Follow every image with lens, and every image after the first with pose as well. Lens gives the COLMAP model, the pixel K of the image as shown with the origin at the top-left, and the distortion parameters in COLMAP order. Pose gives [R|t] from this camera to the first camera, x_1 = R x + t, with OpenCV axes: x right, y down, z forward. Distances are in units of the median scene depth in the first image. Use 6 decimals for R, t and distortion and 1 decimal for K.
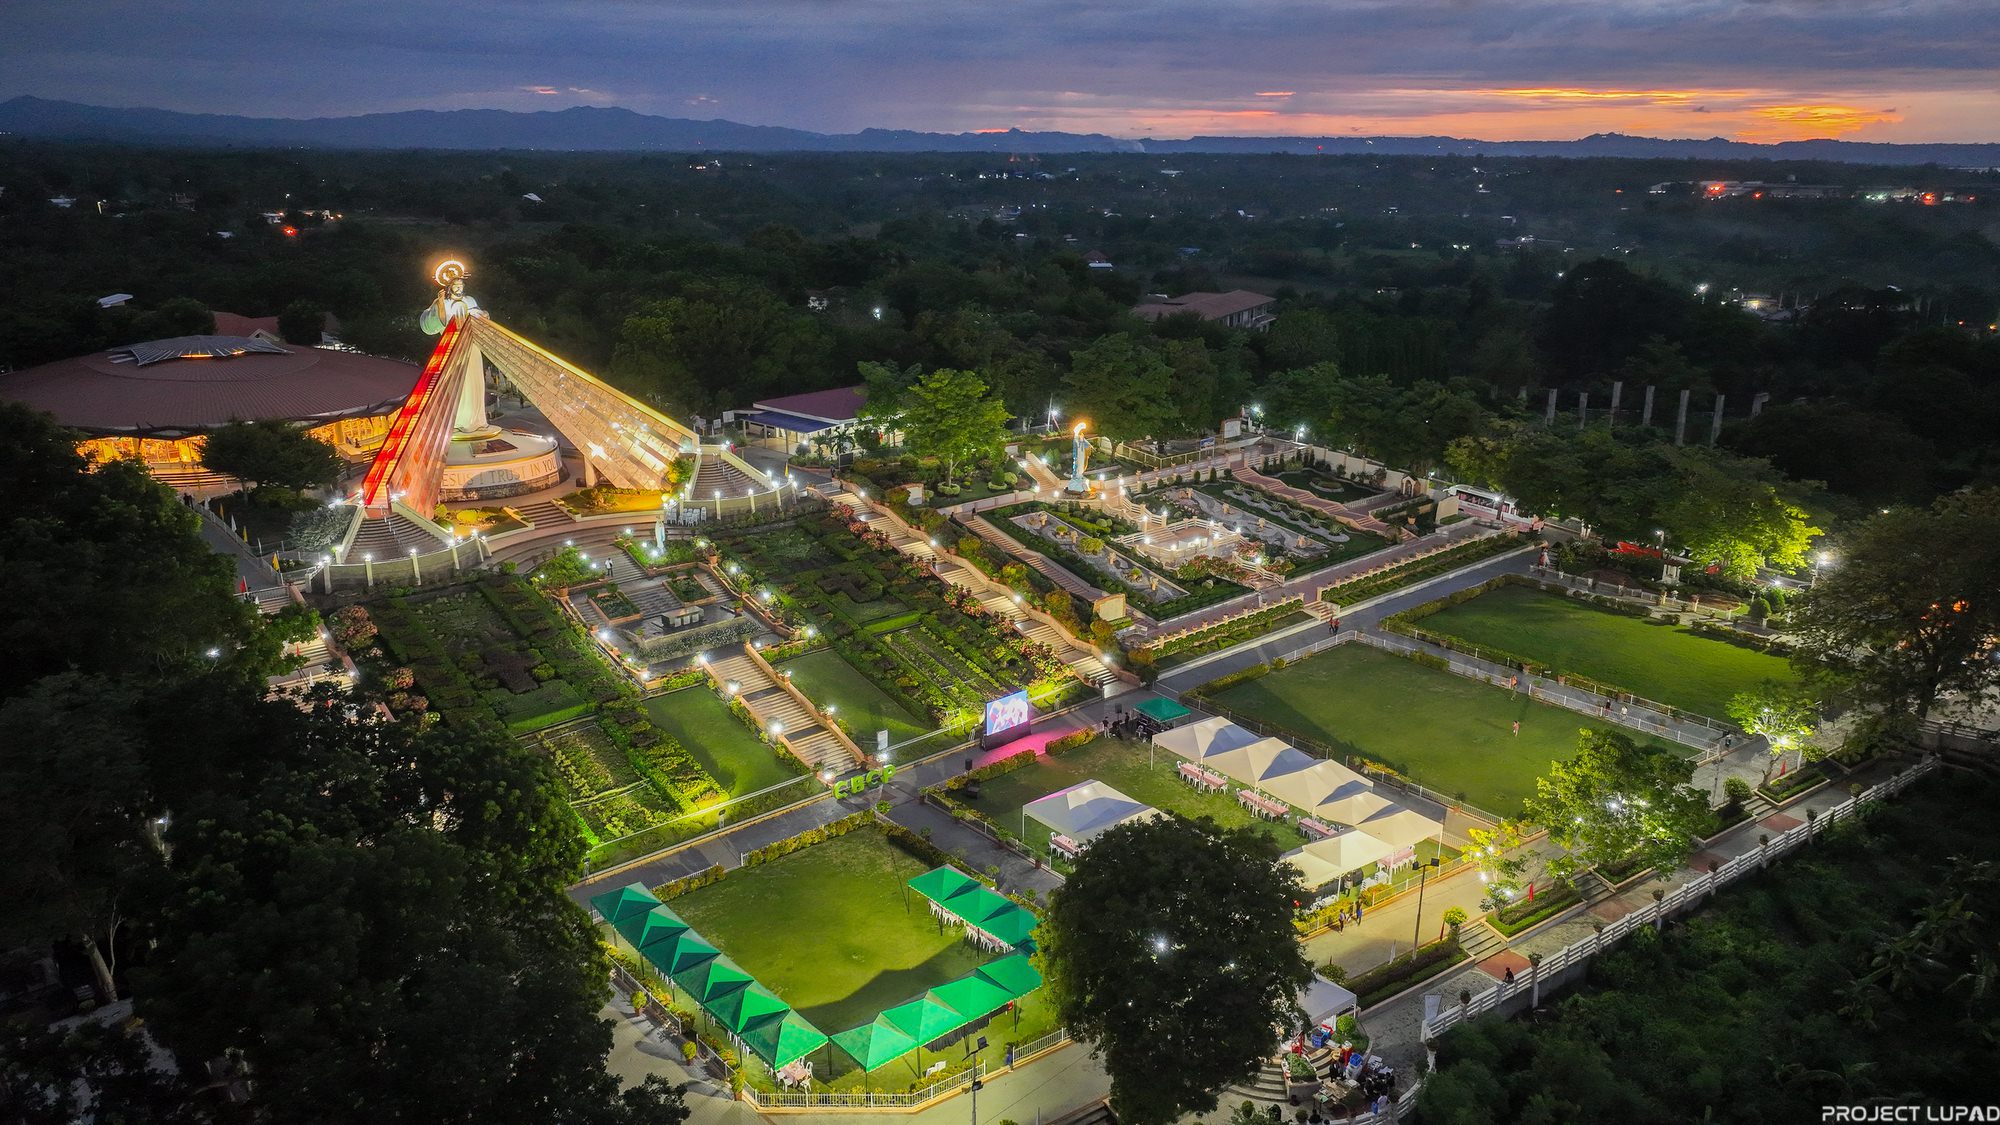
lens RADIAL K [[1403.8, 0, 998.4], [0, 1403.8, 566.7], [0, 0, 1]] dist [0.004530, 0.010097]
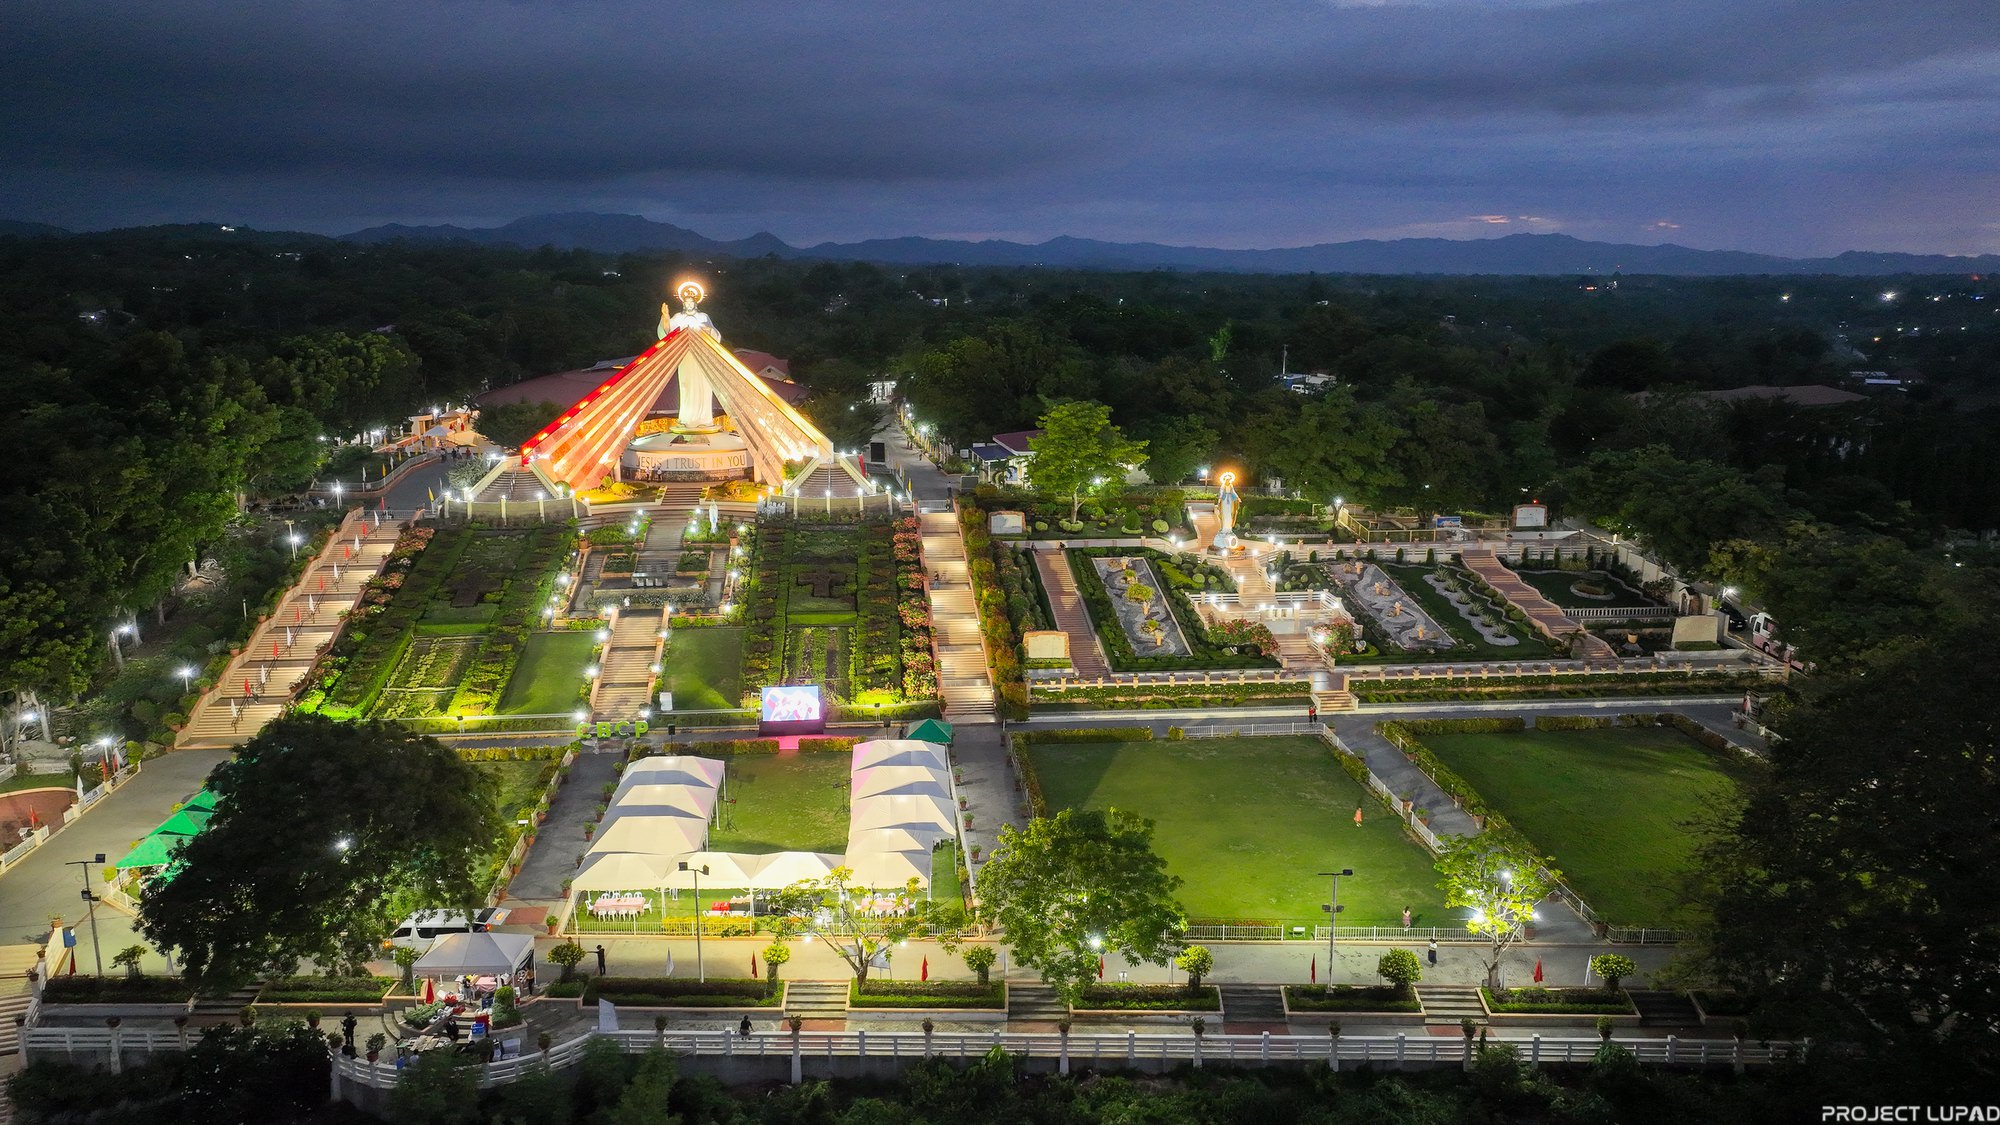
lens RADIAL K [[1405.9, 0, 1000.0], [0, 1405.9, 562.5], [0, 0, 1]] dist [0.002698, 0.011033]
pose [[0.810878, 0.117143, -0.573370, 0.581294], [-0.166919, 0.985358, -0.034746, 0.013833], [0.560905, 0.123881, 0.818559, 0.224723]]
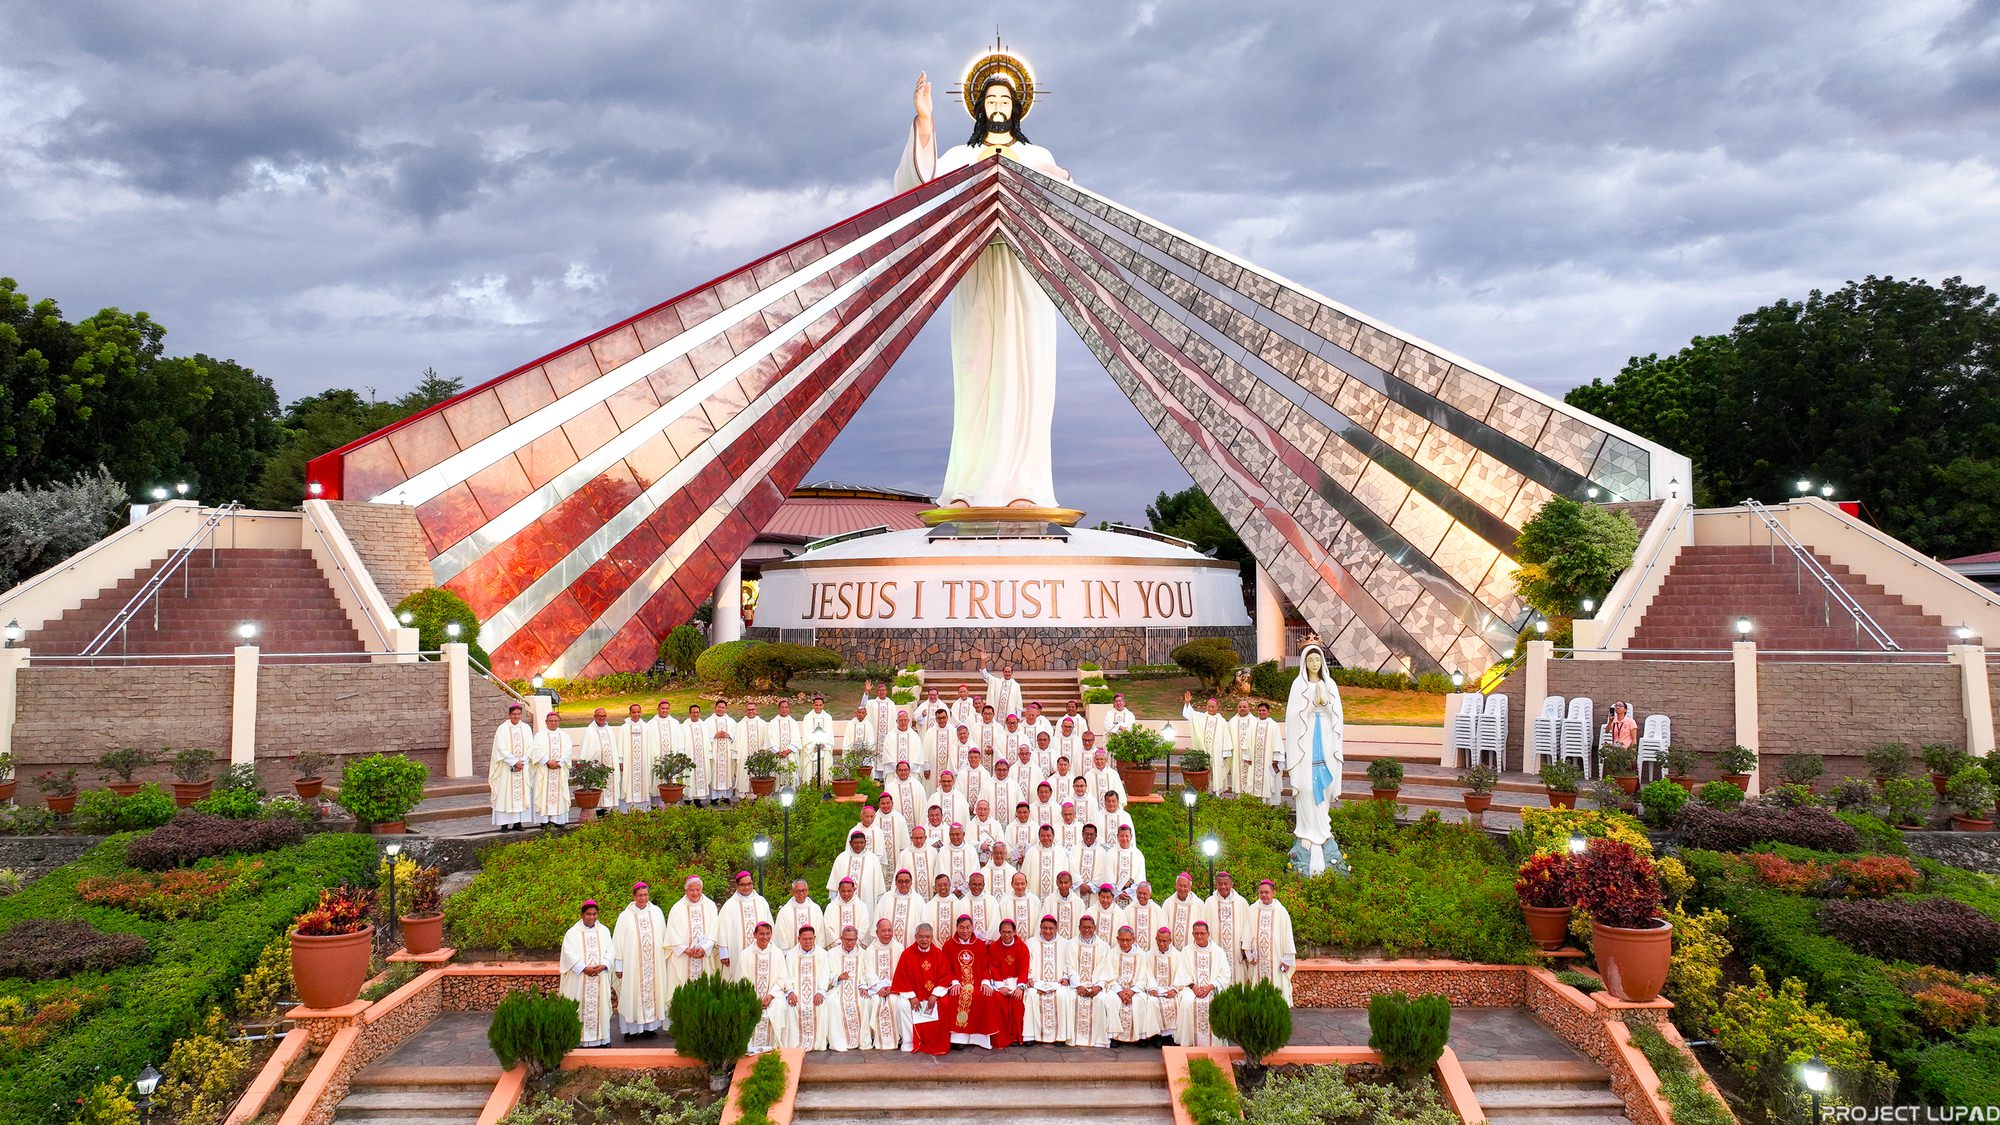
lens RADIAL K [[1405.9, 0, 1000.0], [0, 1405.9, 562.5], [0, 0, 1]] dist [0.002698, 0.011033]
pose [[0.743373, -0.027916, -0.668294, -0.159191], [-0.186726, 0.950746, -0.247418, 0.002494], [0.642285, 0.308712, 0.701546, 0.856743]]
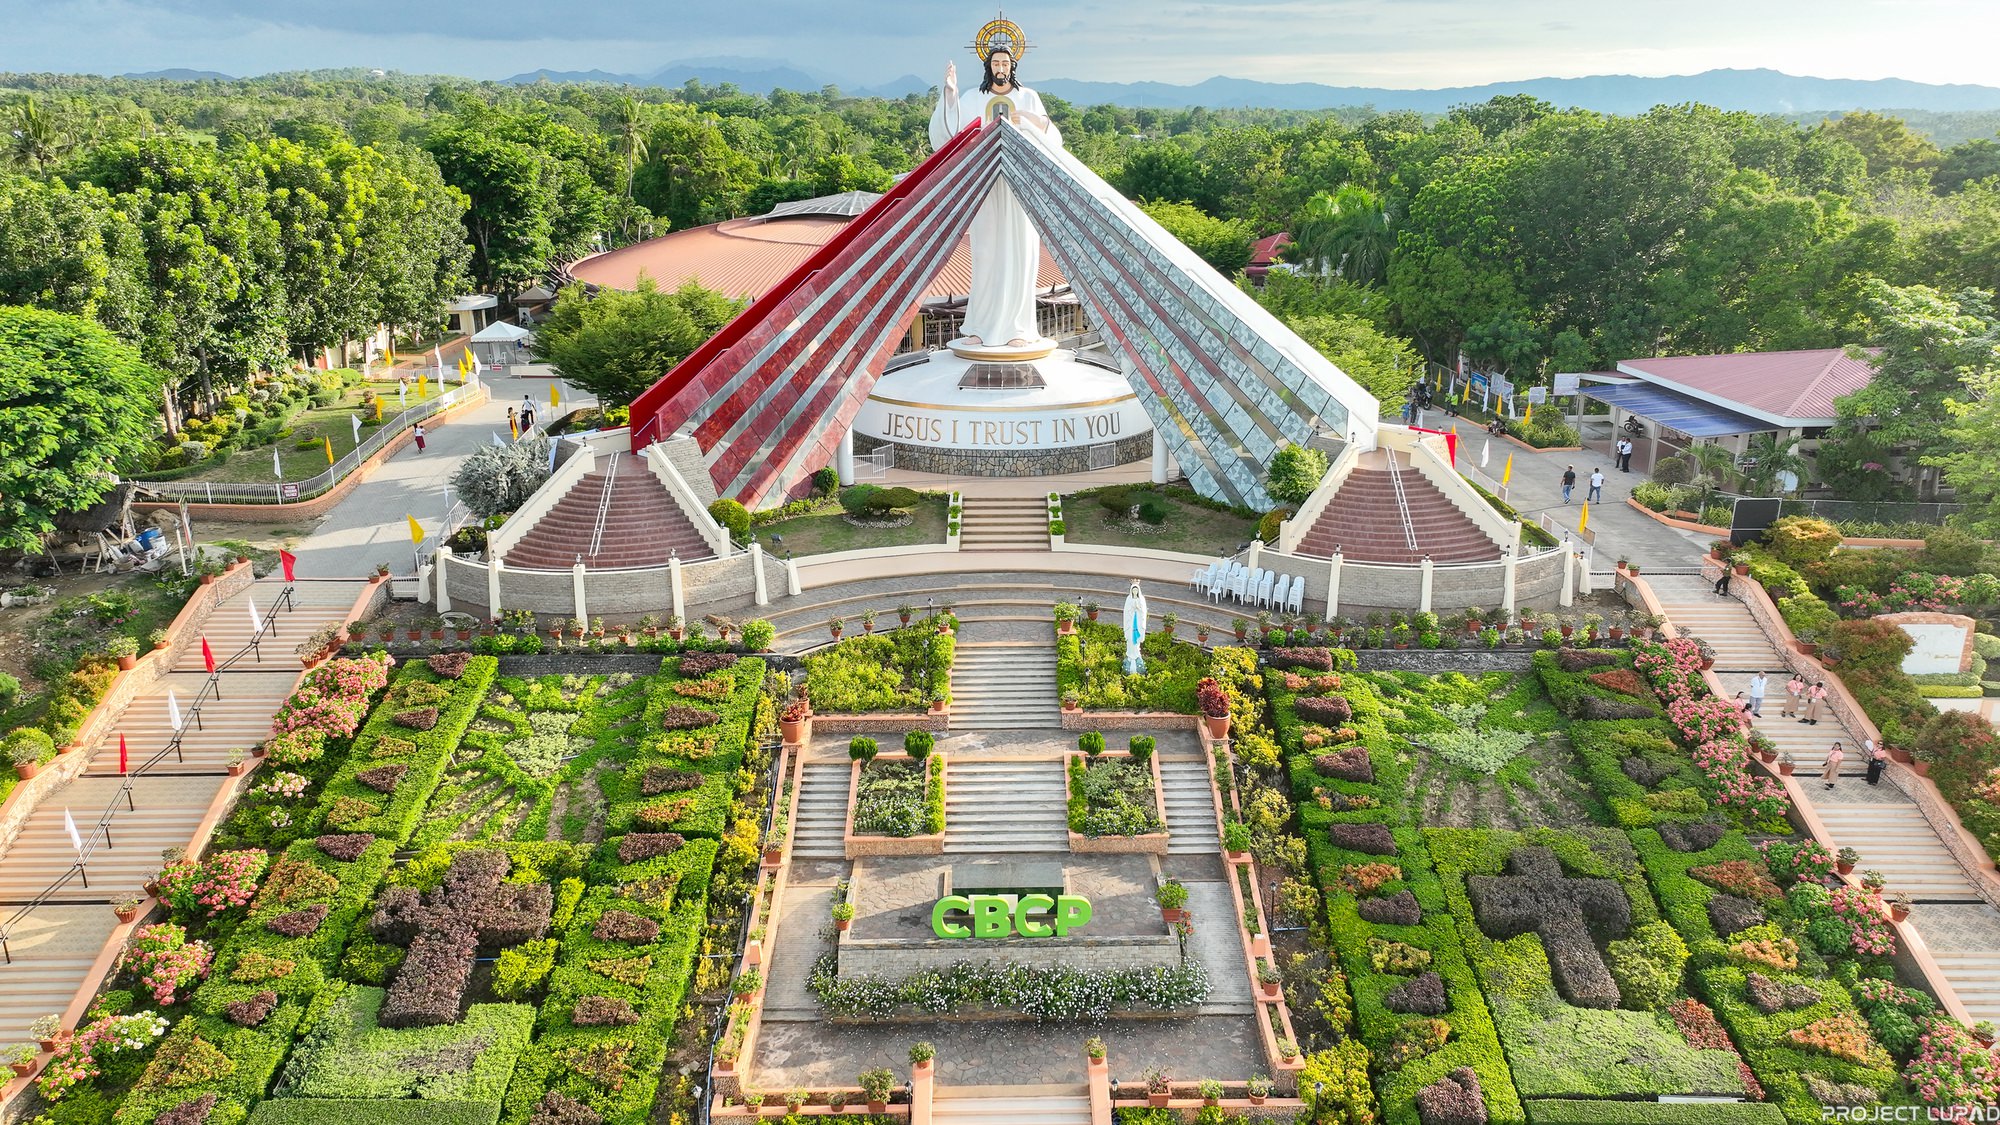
lens RADIAL K [[1403.8, 0, 998.4], [0, 1403.8, 566.7], [0, 0, 1]] dist [0.004530, 0.010097]
pose [[0.746949, 0.196987, -0.635030, -0.017082], [-0.183695, 0.979069, 0.087638, -0.067878], [0.639001, 0.051191, 0.767500, 0.664402]]
